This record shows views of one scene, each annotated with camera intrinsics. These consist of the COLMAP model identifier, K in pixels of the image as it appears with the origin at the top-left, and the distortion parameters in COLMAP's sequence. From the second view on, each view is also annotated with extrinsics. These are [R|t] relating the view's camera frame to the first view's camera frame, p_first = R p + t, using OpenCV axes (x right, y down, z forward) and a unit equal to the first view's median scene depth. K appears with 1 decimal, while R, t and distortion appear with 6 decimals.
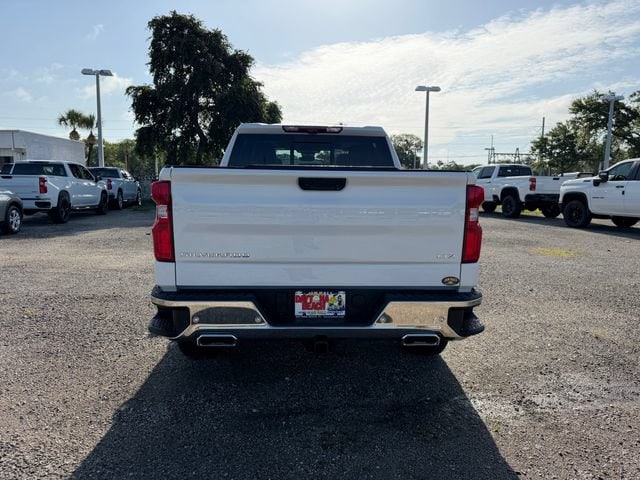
lens RADIAL K [[452.2, 0, 323.0], [0, 452.2, 240.8], [0, 0, 1]] dist [0.048844, -0.061355]
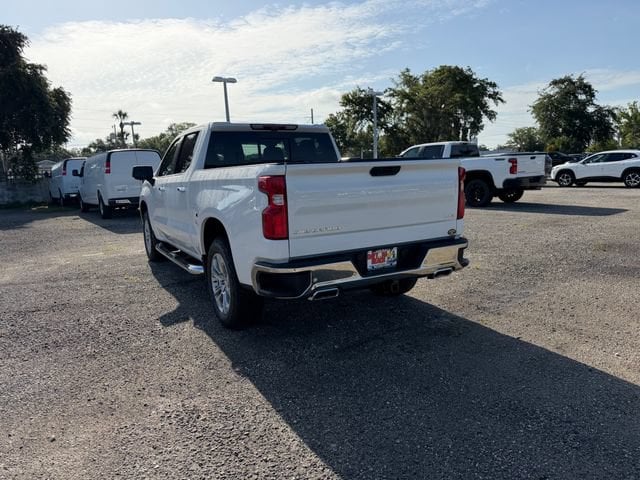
lens RADIAL K [[448.2, 0, 314.0], [0, 448.2, 244.4], [0, 0, 1]] dist [0.076234, -0.107447]
pose [[0.899448, -0.115626, 0.421453, -0.104423], [0.102116, 0.993274, 0.054574, 0.000113], [-0.424929, -0.006049, 0.905206, -0.021200]]
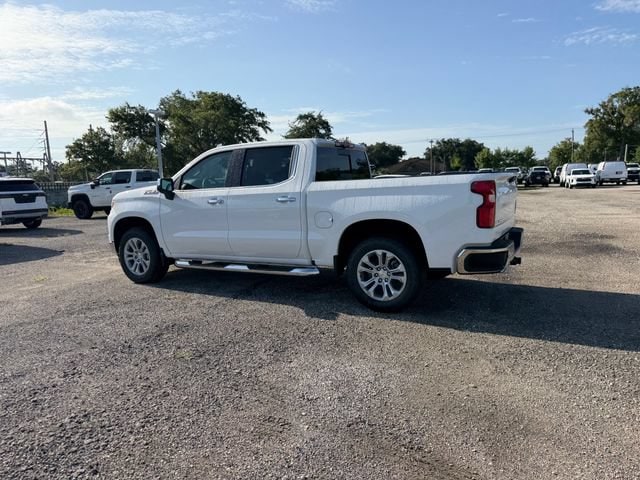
lens RADIAL K [[448.1, 0, 313.8], [0, 448.1, 245.1], [0, 0, 1]] dist [0.069173, -0.080464]
pose [[0.546044, -0.145445, 0.825035, -0.280356], [0.146060, 0.986259, 0.077198, -0.015670], [-0.824926, 0.078351, 0.559784, 0.081009]]
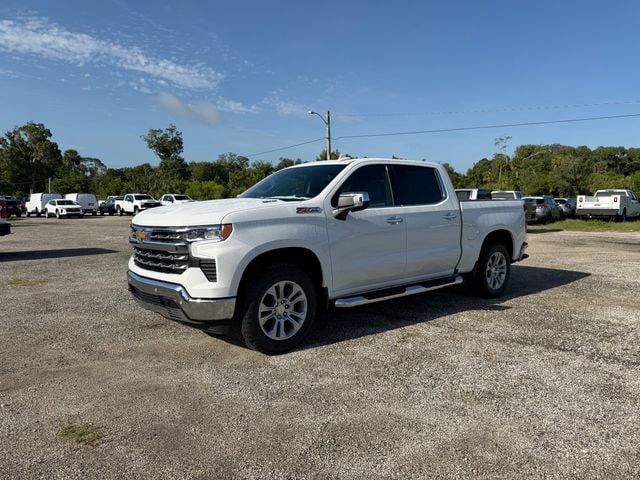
lens RADIAL K [[452.2, 0, 323.0], [0, 452.2, 240.8], [0, 0, 1]] dist [0.048844, -0.061355]
pose [[-0.595272, -0.077857, 0.799743, -0.254308], [0.098017, 0.980826, 0.168443, -0.068708], [-0.797523, 0.178658, -0.576227, 0.495136]]
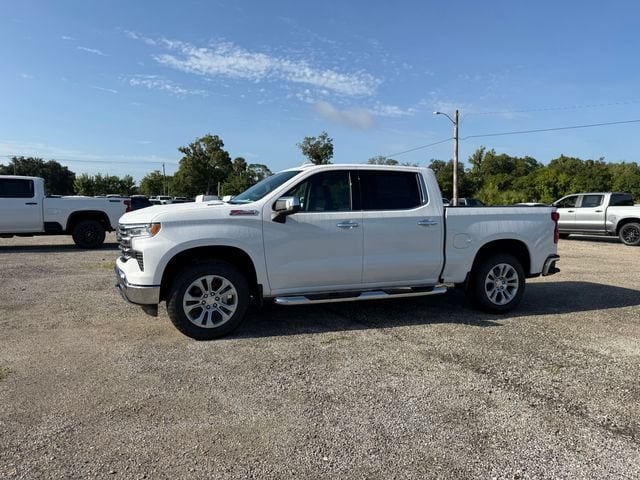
lens RADIAL K [[448.2, 0, 314.0], [0, 448.2, 244.4], [0, 0, 1]] dist [0.076234, -0.107447]
pose [[-0.283825, -0.099360, 0.953714, -0.317166], [0.107255, 0.985085, 0.134548, -0.058031], [-0.952859, 0.140479, -0.268935, 0.397394]]
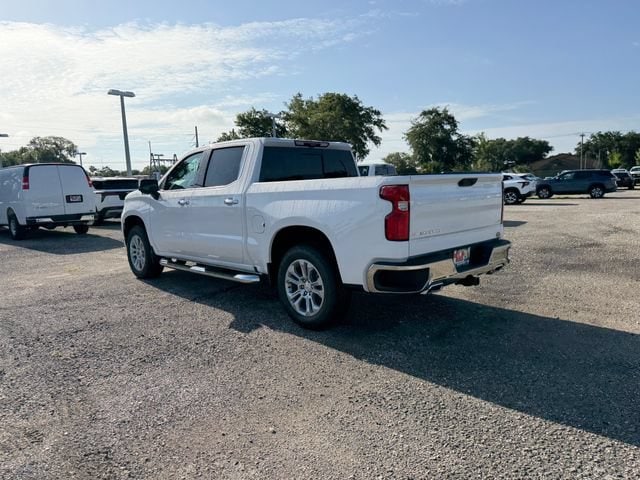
lens RADIAL K [[448.2, 0, 314.0], [0, 448.2, 244.4], [0, 0, 1]] dist [0.076234, -0.107447]
pose [[0.759642, -0.118427, 0.639468, -0.194325], [0.120465, 0.991887, 0.040589, -0.004529], [-0.639087, 0.046201, 0.767745, 0.013229]]
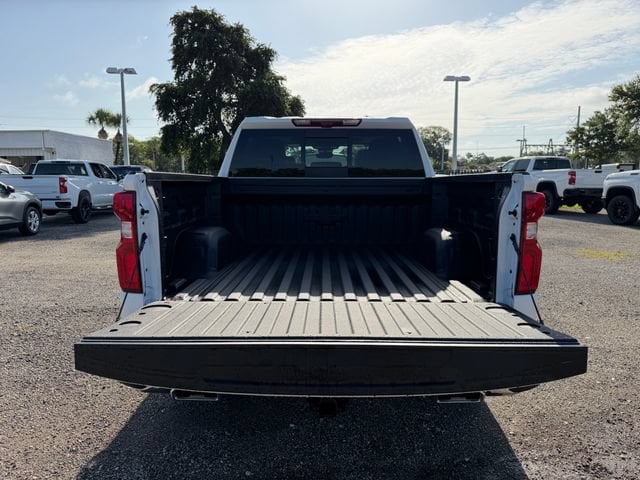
lens RADIAL K [[456.0, 0, 320.0], [0, 456.0, 240.0], [0, 0, 1]] dist [0.009638, -0.002133]
pose [[0.997990, -0.003102, -0.063294, 0.004246], [0.003692, 0.999951, 0.009208, -0.006791], [0.063262, -0.009423, 0.997952, 0.029758]]
